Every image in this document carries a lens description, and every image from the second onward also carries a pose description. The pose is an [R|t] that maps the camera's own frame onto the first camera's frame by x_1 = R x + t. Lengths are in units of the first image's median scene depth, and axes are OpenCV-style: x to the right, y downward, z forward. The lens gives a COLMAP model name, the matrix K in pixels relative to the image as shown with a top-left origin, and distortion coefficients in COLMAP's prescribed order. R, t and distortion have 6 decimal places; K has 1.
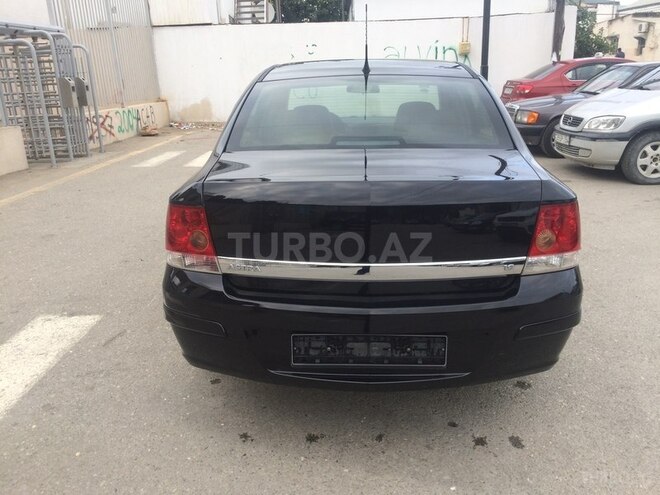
lens RADIAL K [[555.3, 0, 329.2], [0, 555.3, 248.5], [0, 0, 1]] dist [0.052125, -0.039994]
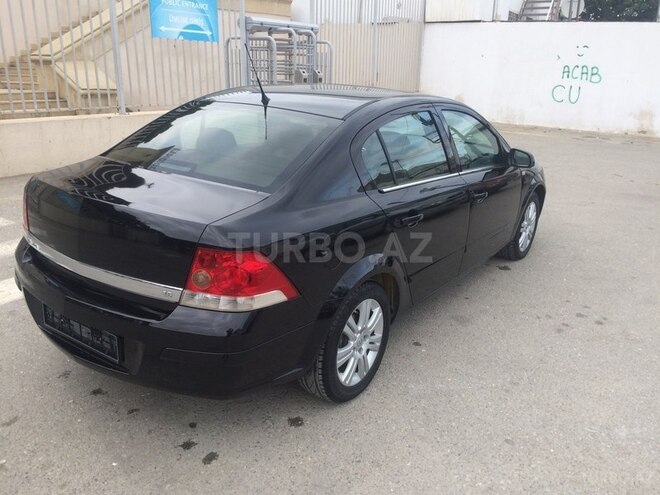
lens RADIAL K [[555.3, 0, 330.9], [0, 555.3, 253.1], [0, 0, 1]] dist [0.052125, -0.039994]
pose [[0.848080, 0.229942, -0.477375, 0.220806], [-0.217913, 0.972573, 0.081338, -0.042353], [0.482985, 0.035045, 0.874927, 0.032604]]
